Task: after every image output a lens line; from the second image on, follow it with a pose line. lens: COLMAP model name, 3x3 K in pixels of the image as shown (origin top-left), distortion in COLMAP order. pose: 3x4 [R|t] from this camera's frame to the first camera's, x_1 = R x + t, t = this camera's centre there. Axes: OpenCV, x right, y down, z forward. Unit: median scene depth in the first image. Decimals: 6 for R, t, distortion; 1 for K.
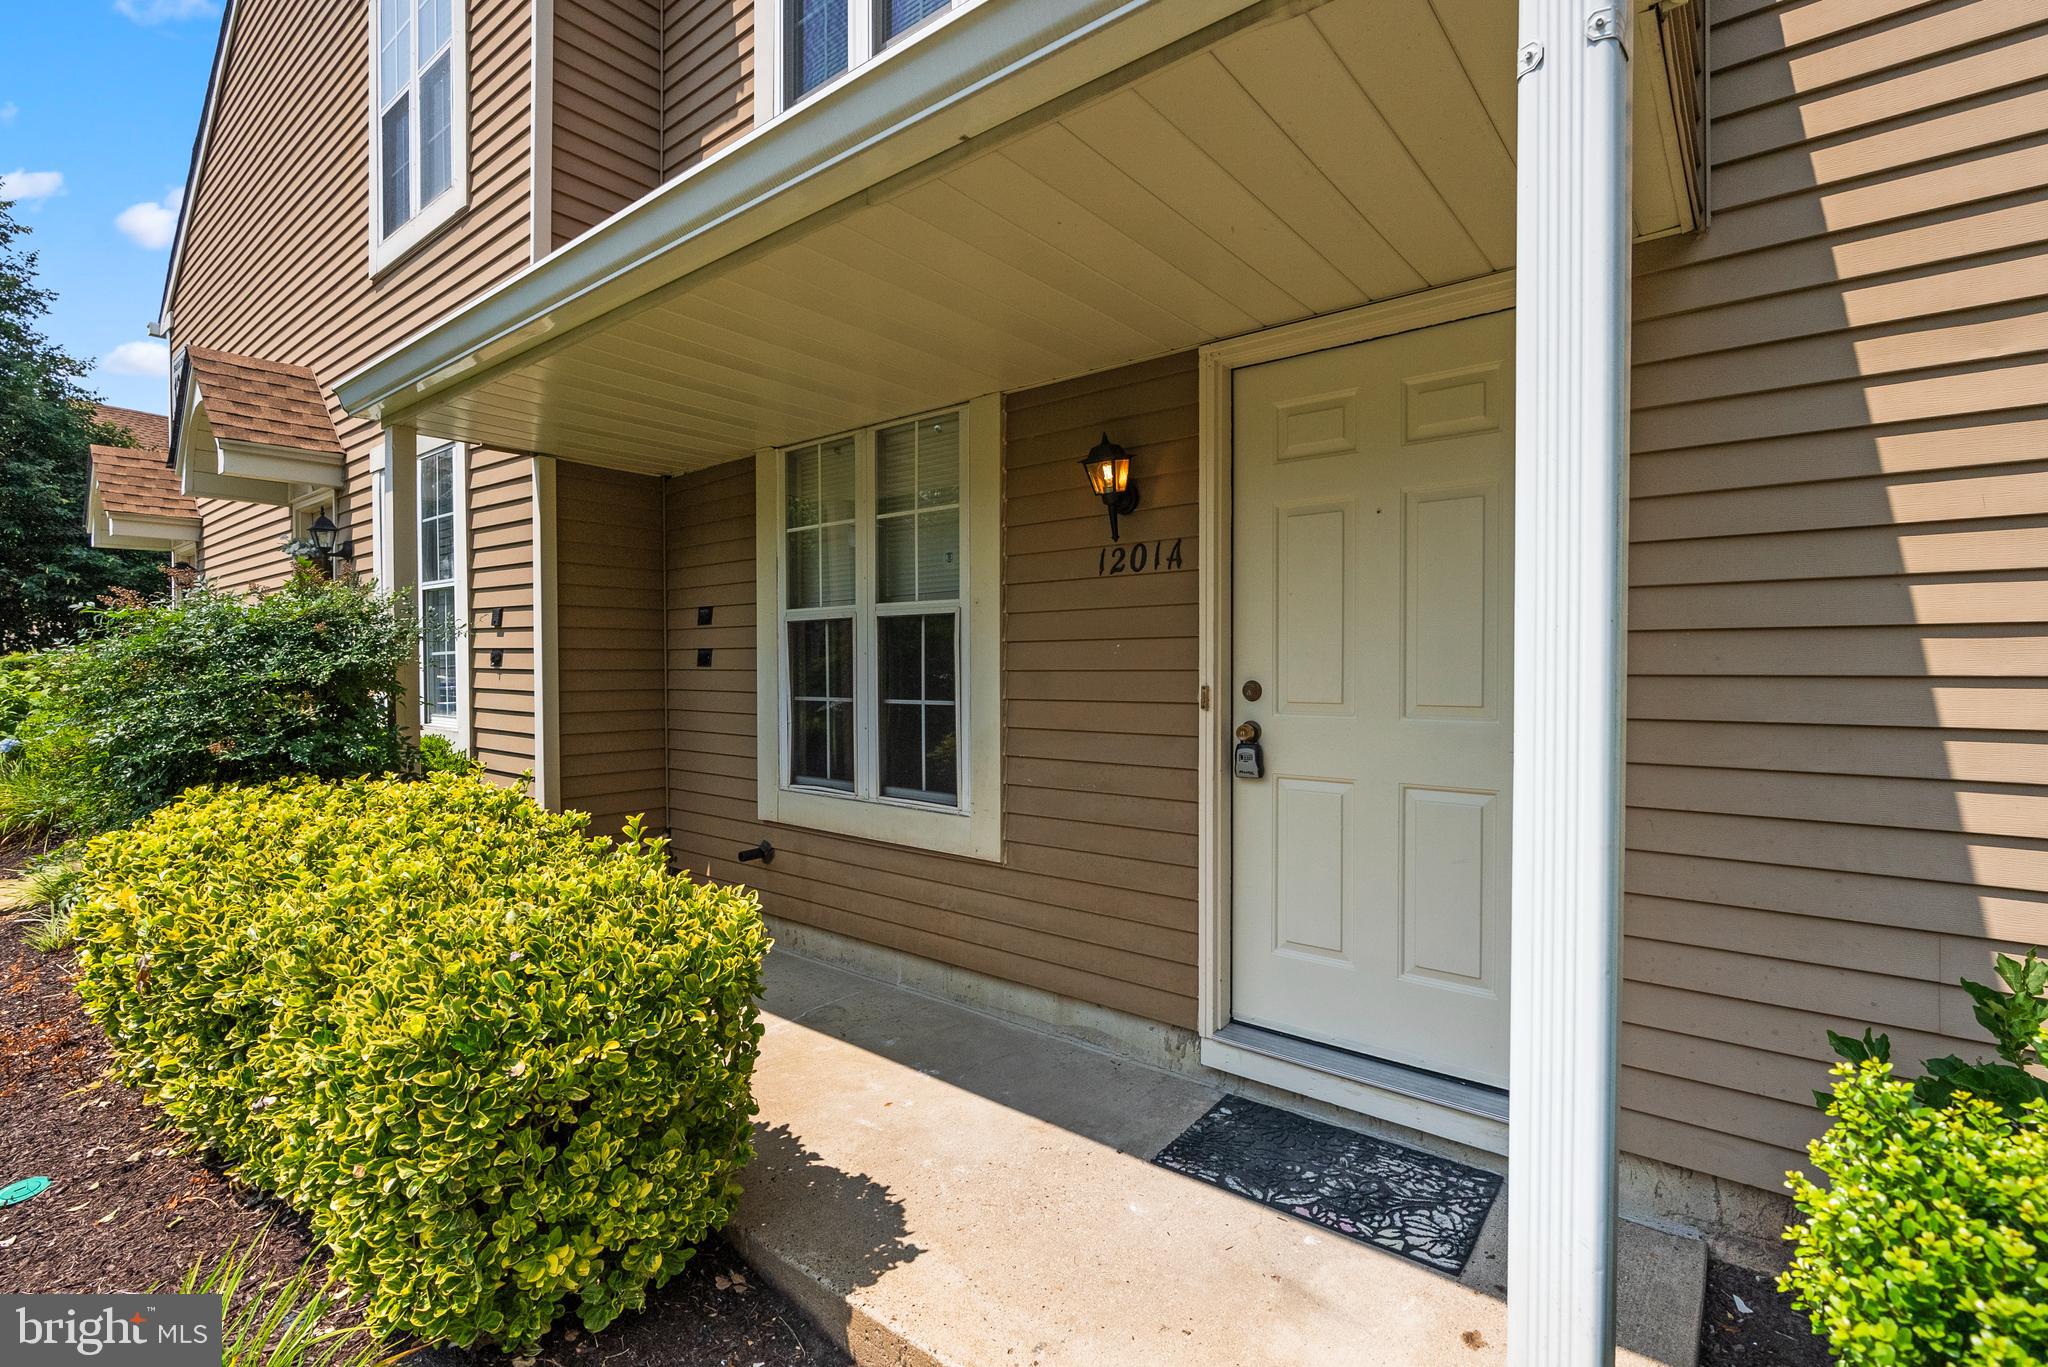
lens RADIAL K [[933.5, 0, 1024.0], [0, 933.5, 683.5], [0, 0, 1]] dist [0.002339, 0.000007]
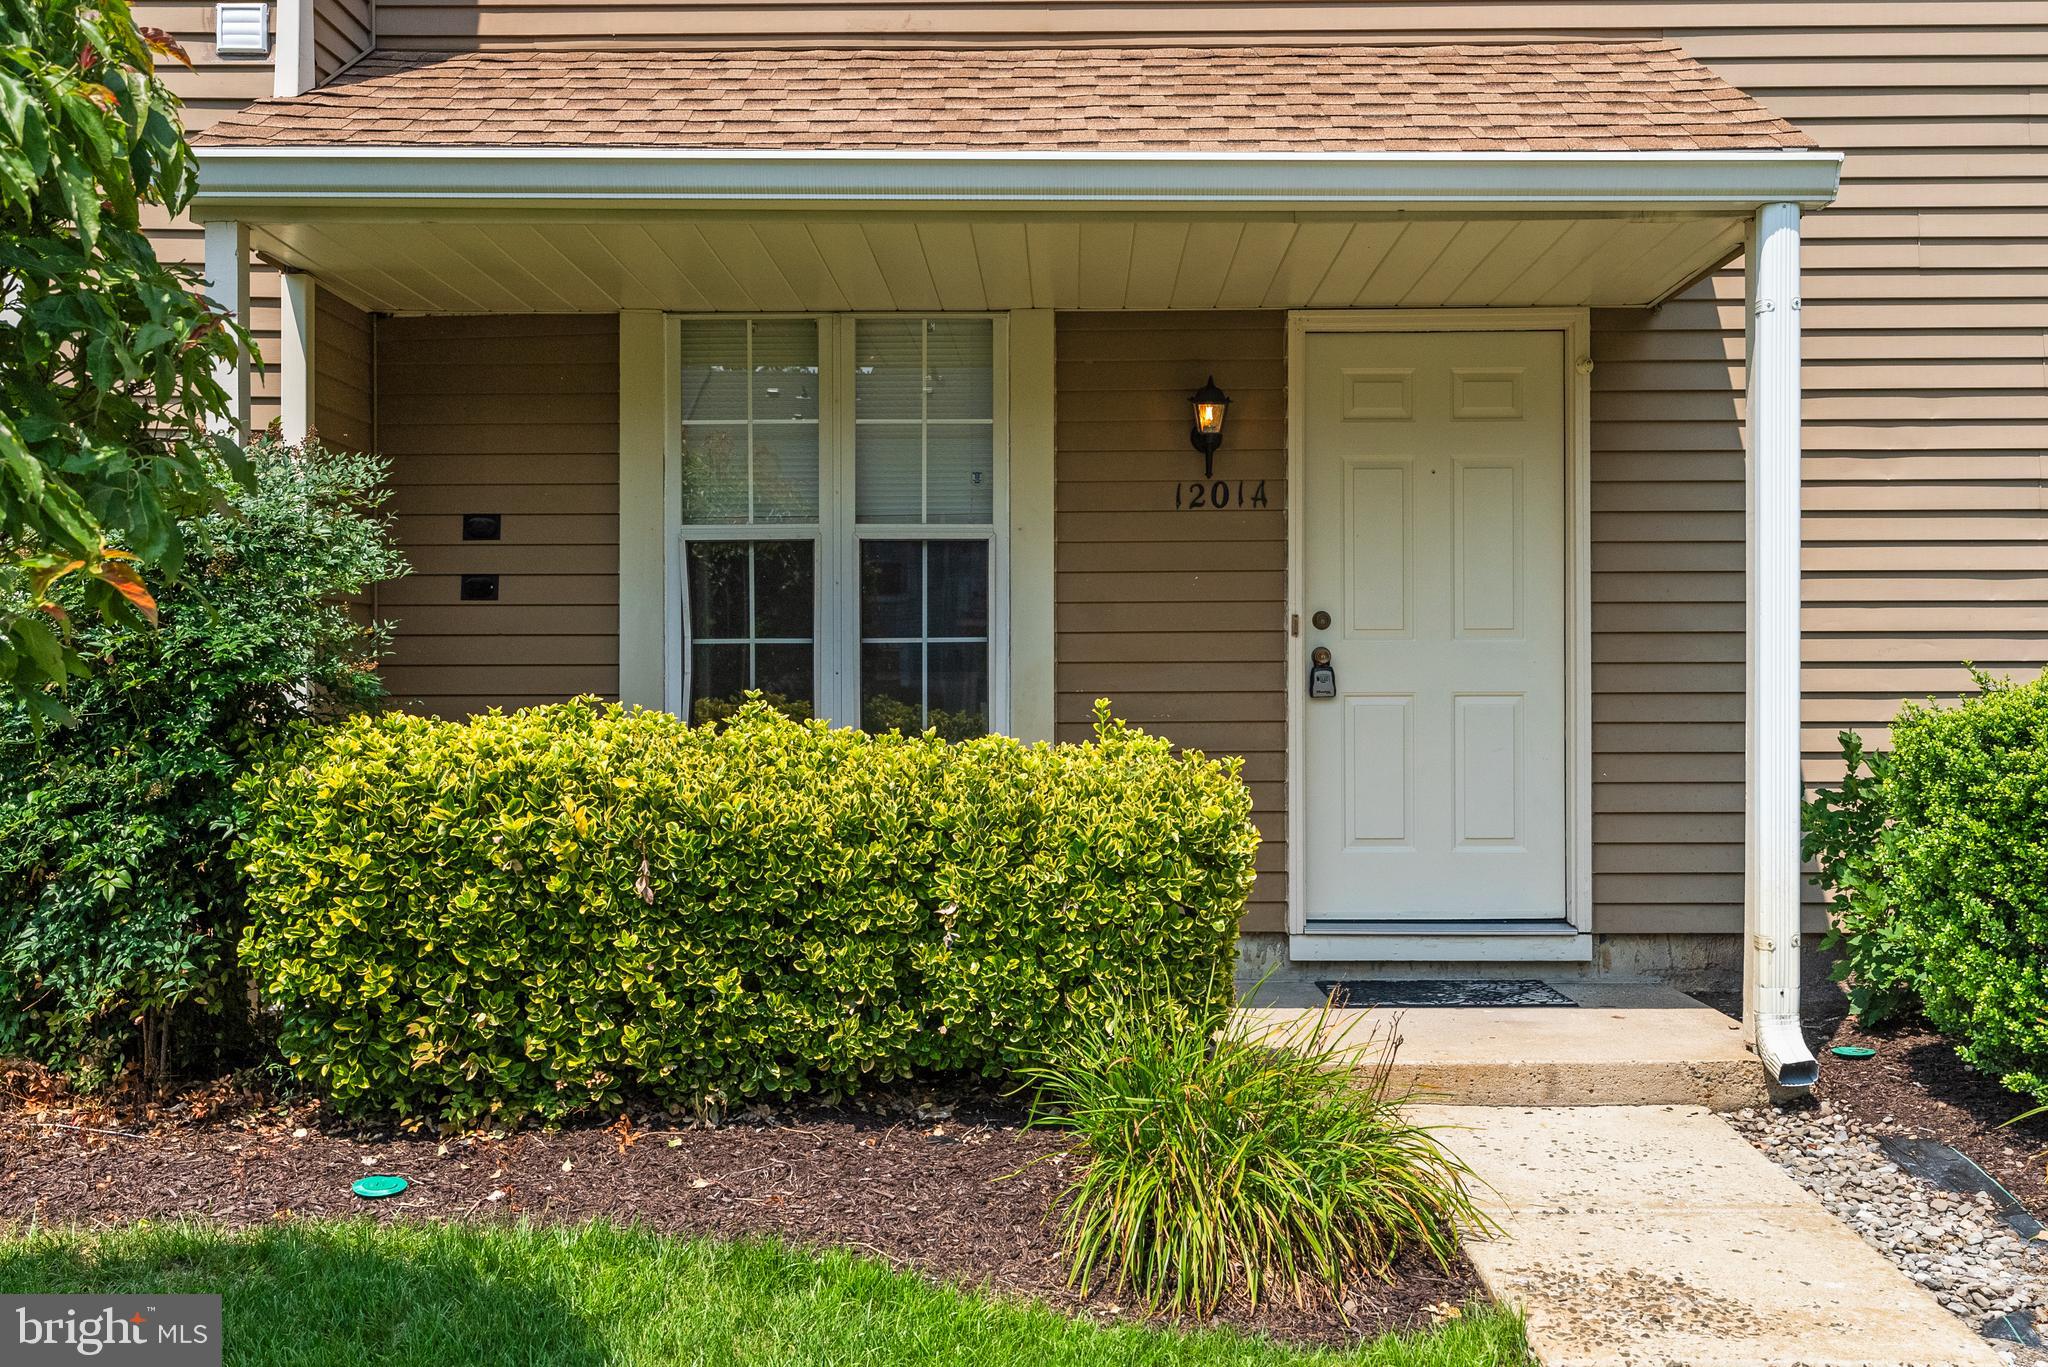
lens RADIAL K [[1949.5, 0, 1024.0], [0, 1949.5, 683.5], [0, 0, 1]] dist [0.045117, 0.004704]
pose [[0.782521, -0.001225, 0.622624, -1.259499], [0.013765, 0.999788, -0.015333, 0.096506], [-0.622473, 0.020569, 0.782371, -0.514007]]
